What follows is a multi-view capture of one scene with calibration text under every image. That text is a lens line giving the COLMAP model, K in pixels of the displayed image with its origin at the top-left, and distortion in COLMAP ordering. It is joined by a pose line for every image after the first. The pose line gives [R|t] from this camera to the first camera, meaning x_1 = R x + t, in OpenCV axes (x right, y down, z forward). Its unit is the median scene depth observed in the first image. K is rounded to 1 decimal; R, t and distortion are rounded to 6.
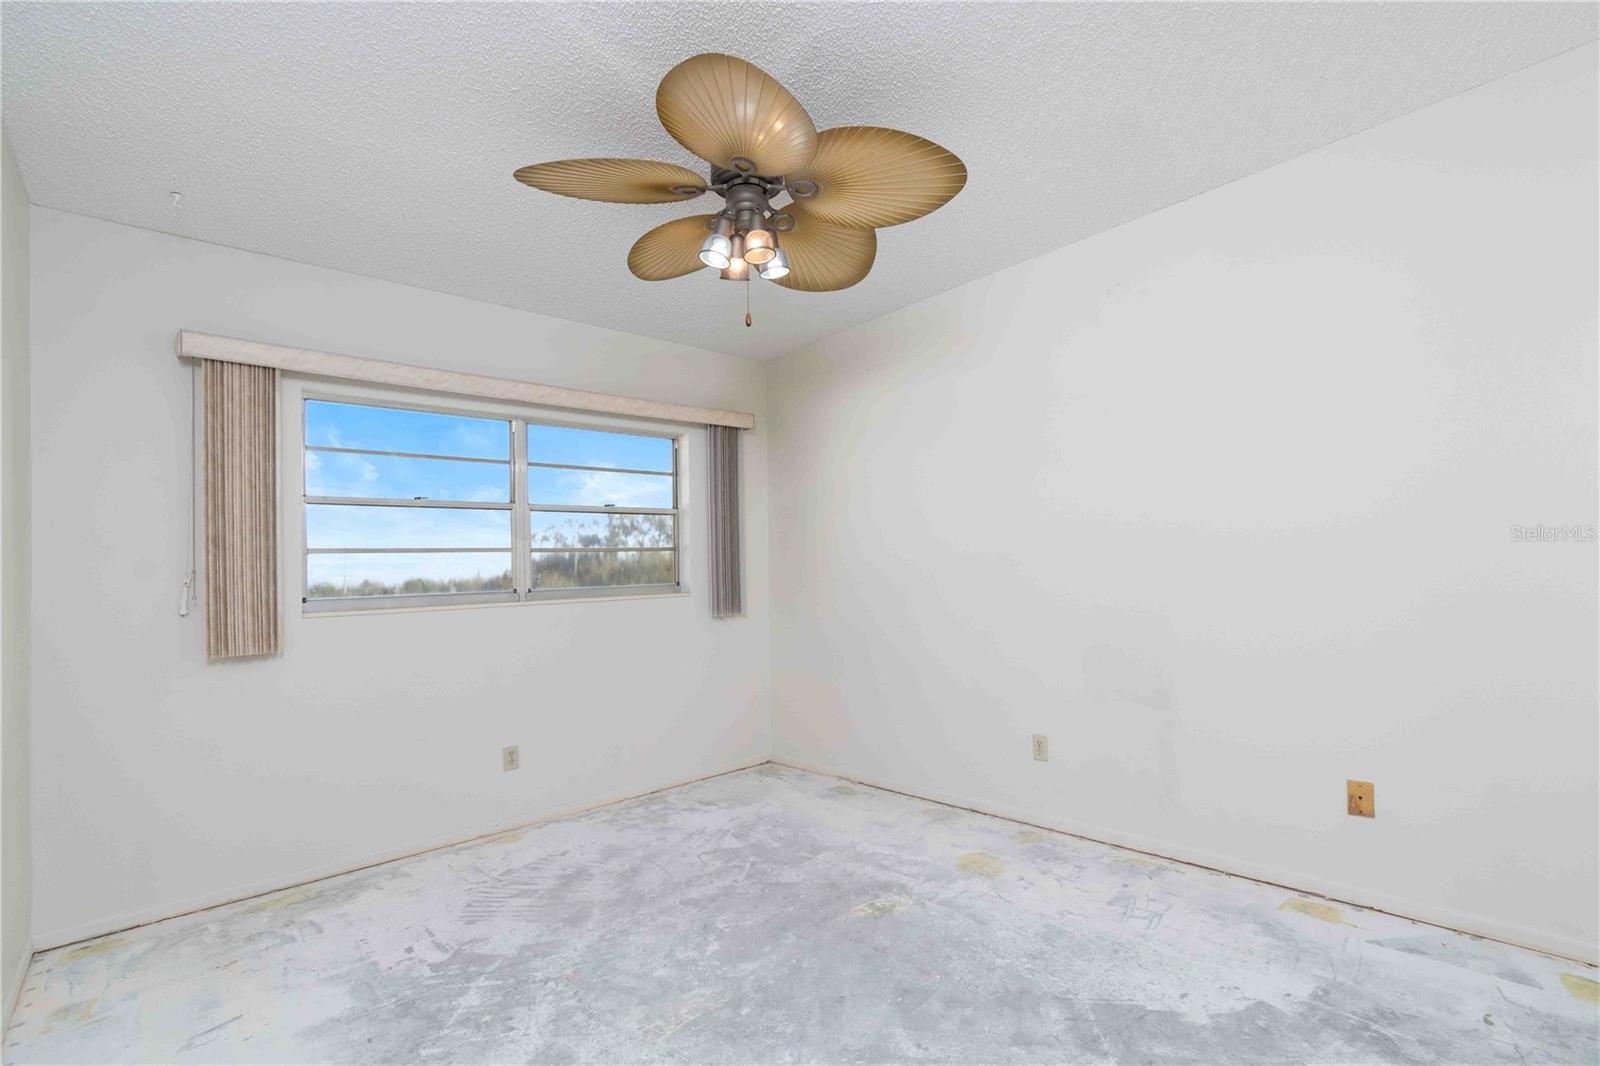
lens RADIAL K [[722.3, 0, 805.1], [0, 722.3, 536.8], [0, 0, 1]] dist [0.007094, -0.003062]
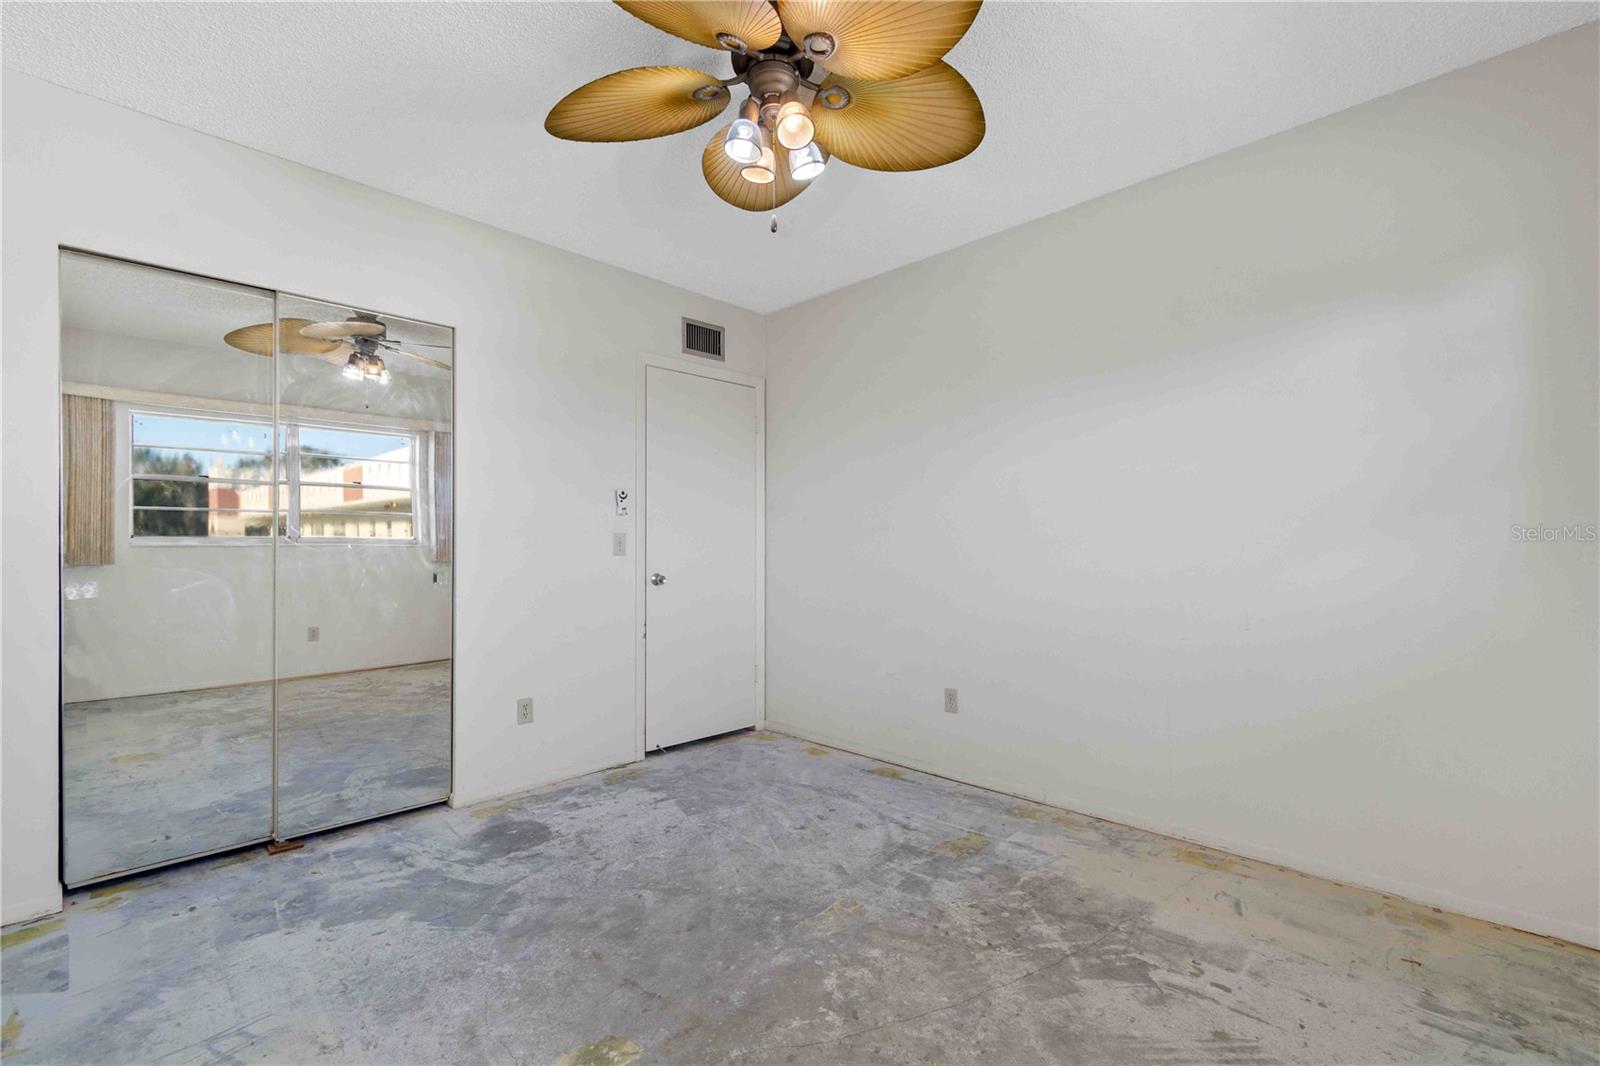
lens RADIAL K [[722.3, 0, 826.0], [0, 722.3, 541.3], [0, 0, 1]] dist [0.007094, -0.003062]
pose [[-0.993970, 0.046021, -0.099523, -0.062892], [0.051573, 0.997211, -0.053951, 0.109588], [0.096763, -0.058758, -0.993572, 1.858671]]
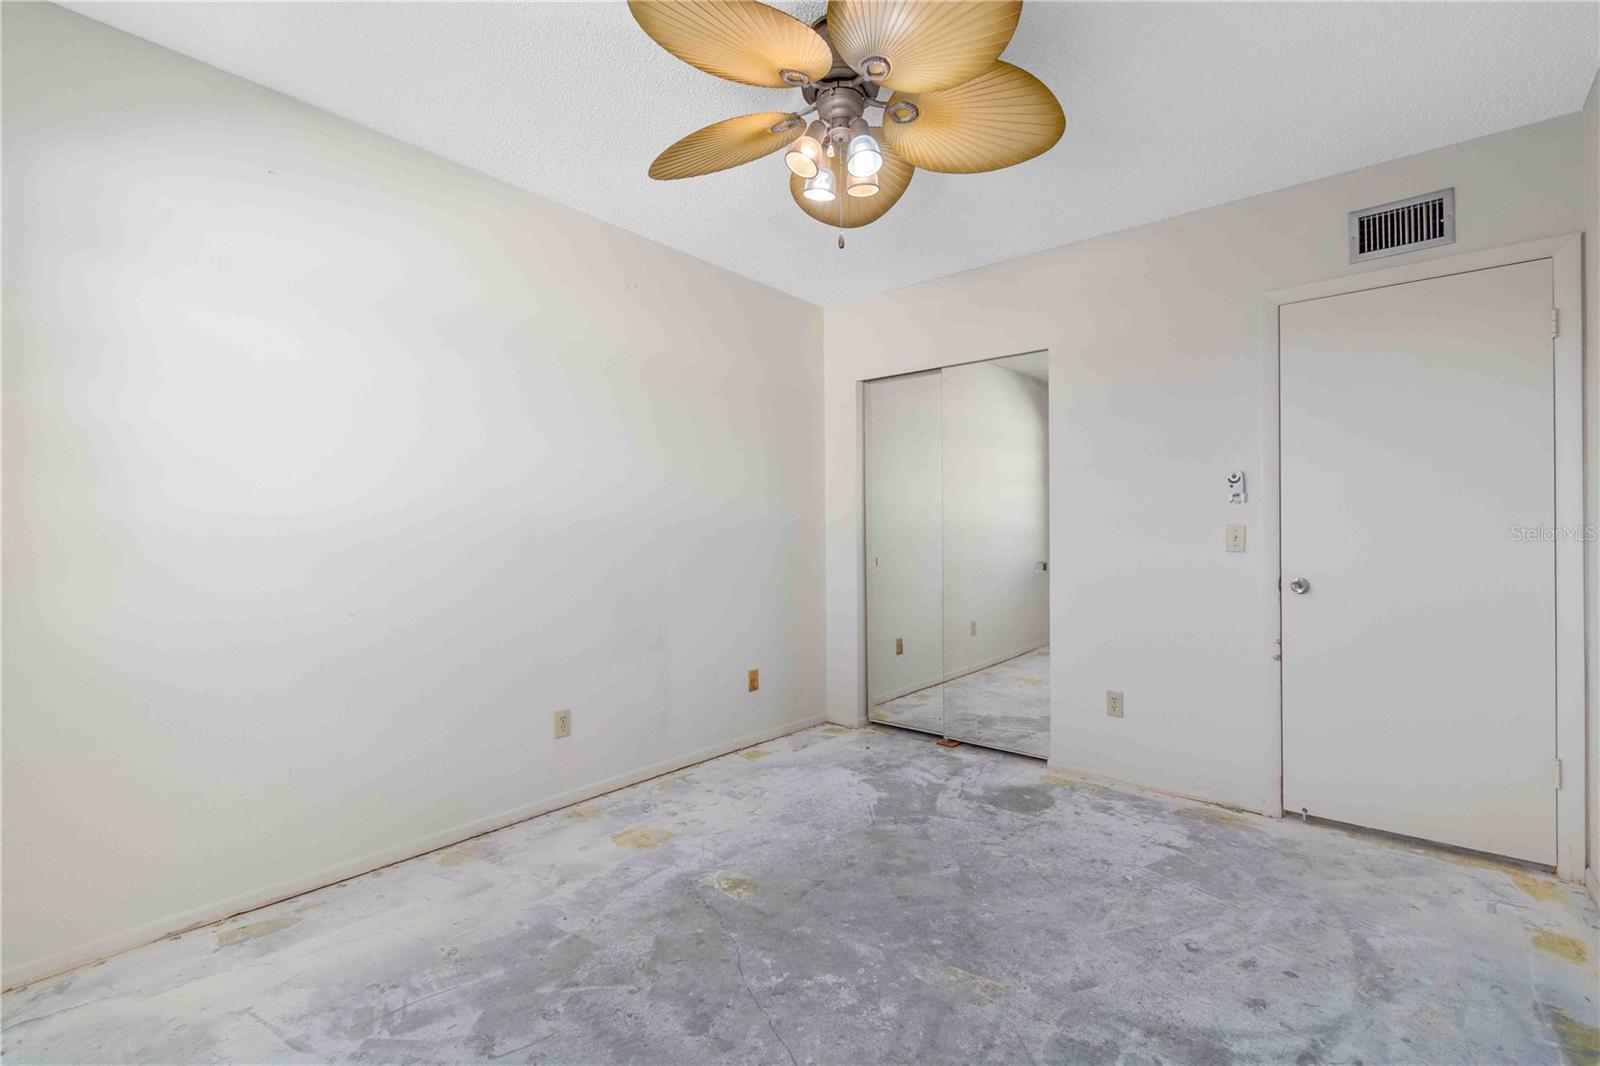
lens RADIAL K [[722.3, 0, 797.6], [0, 722.3, 532.9], [0, 0, 1]] dist [0.007094, -0.003062]
pose [[-0.129270, 0.046233, 0.990531, -0.977631], [-0.044664, 0.997627, -0.052393, 0.099963], [-0.990603, -0.051014, -0.126899, 1.172452]]
